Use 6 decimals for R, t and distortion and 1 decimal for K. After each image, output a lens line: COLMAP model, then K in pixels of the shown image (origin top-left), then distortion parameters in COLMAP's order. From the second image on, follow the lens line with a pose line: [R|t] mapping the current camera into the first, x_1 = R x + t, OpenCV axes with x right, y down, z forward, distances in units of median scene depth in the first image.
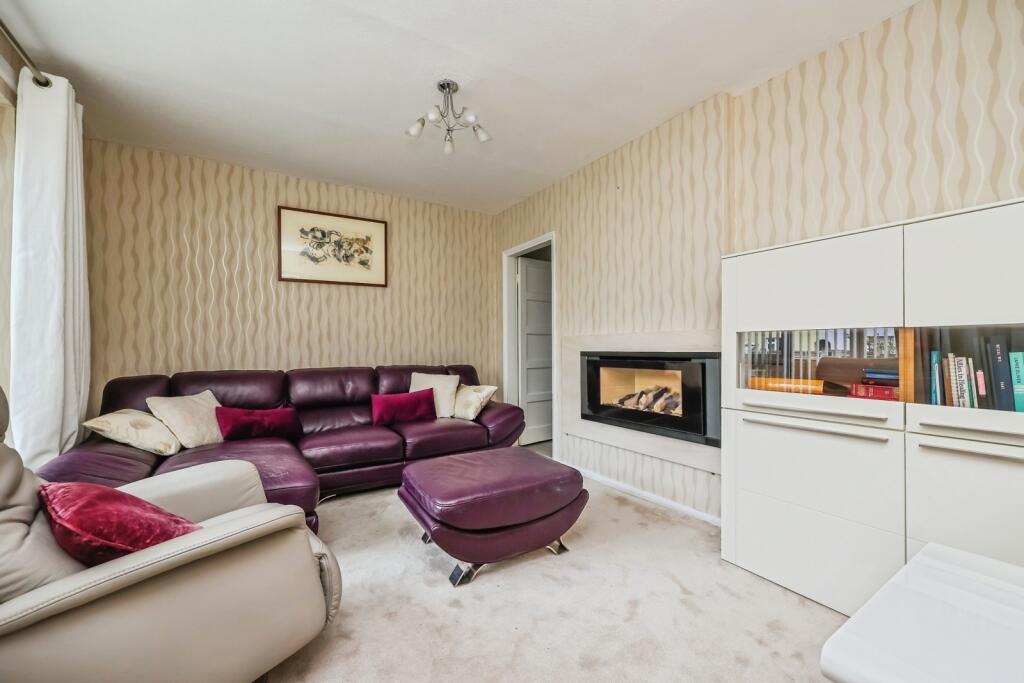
lens RADIAL K [[412.0, 0, 509.1], [0, 412.0, 343.4], [0, 0, 1]] dist [0.000022, -0.000020]
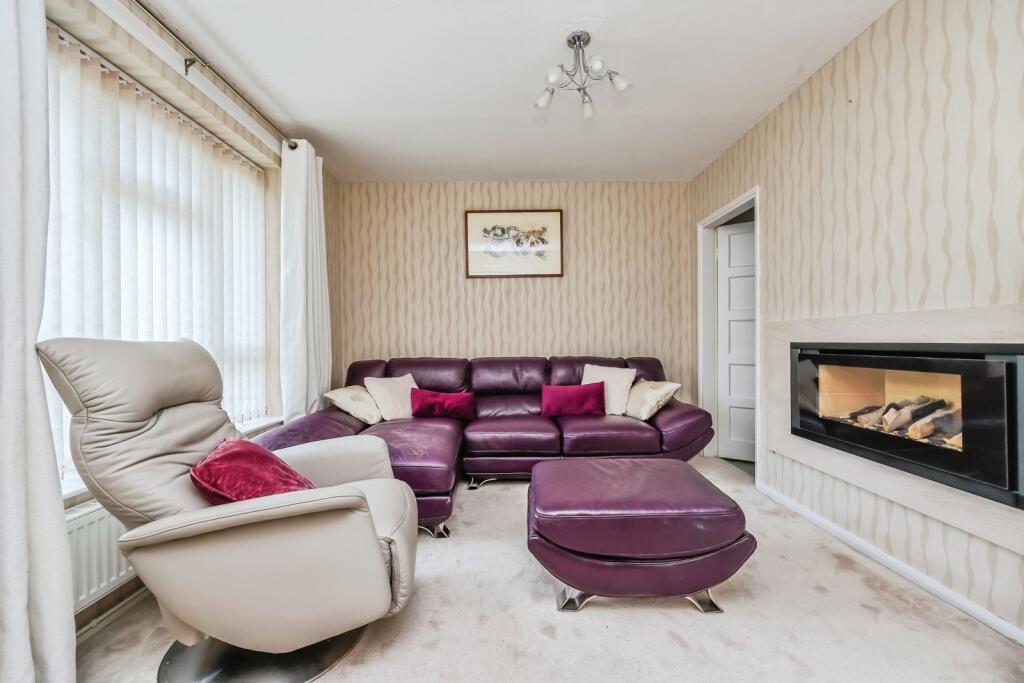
lens RADIAL K [[411.1, 0, 512.0], [0, 411.1, 341.5], [0, 0, 1]] dist [0.000427, 0.000117]
pose [[0.854077, 0.001852, -0.520144, 0.131156], [0.006959, 0.999863, 0.014987, 0.003407], [0.520100, -0.016419, 0.853947, 0.117022]]
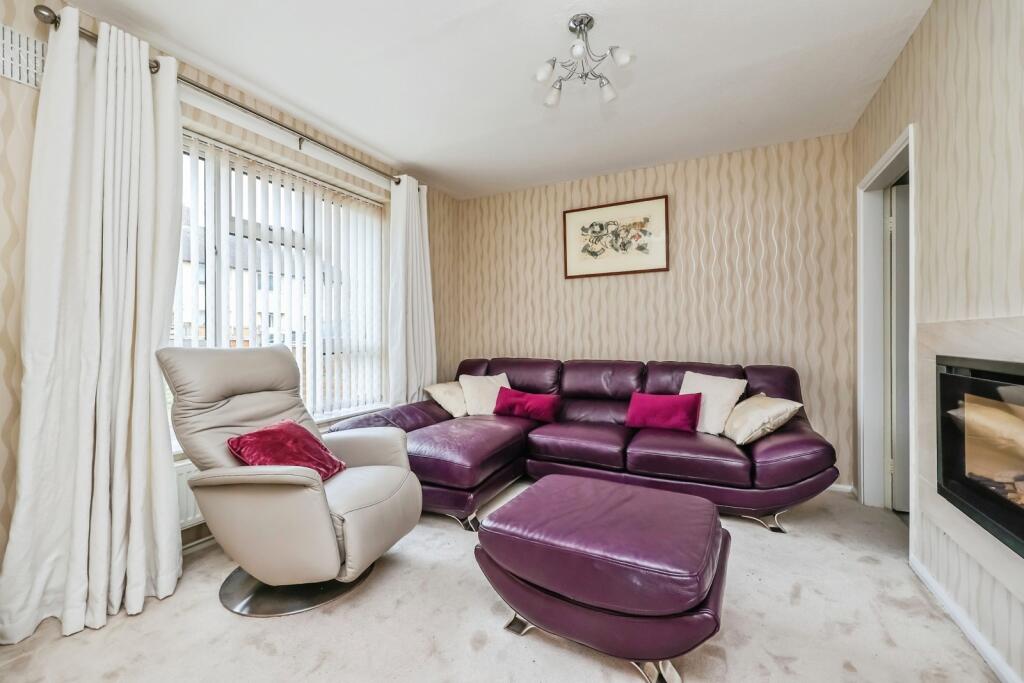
lens RADIAL K [[414.2, 0, 512.3], [0, 414.2, 335.8], [0, 0, 1]] dist [0.000376, 0.000019]
pose [[0.514531, 0.004450, -0.857460, 0.338134], [0.009017, 0.999903, 0.010600, -0.013804], [0.857424, -0.013185, 0.514442, 0.319748]]
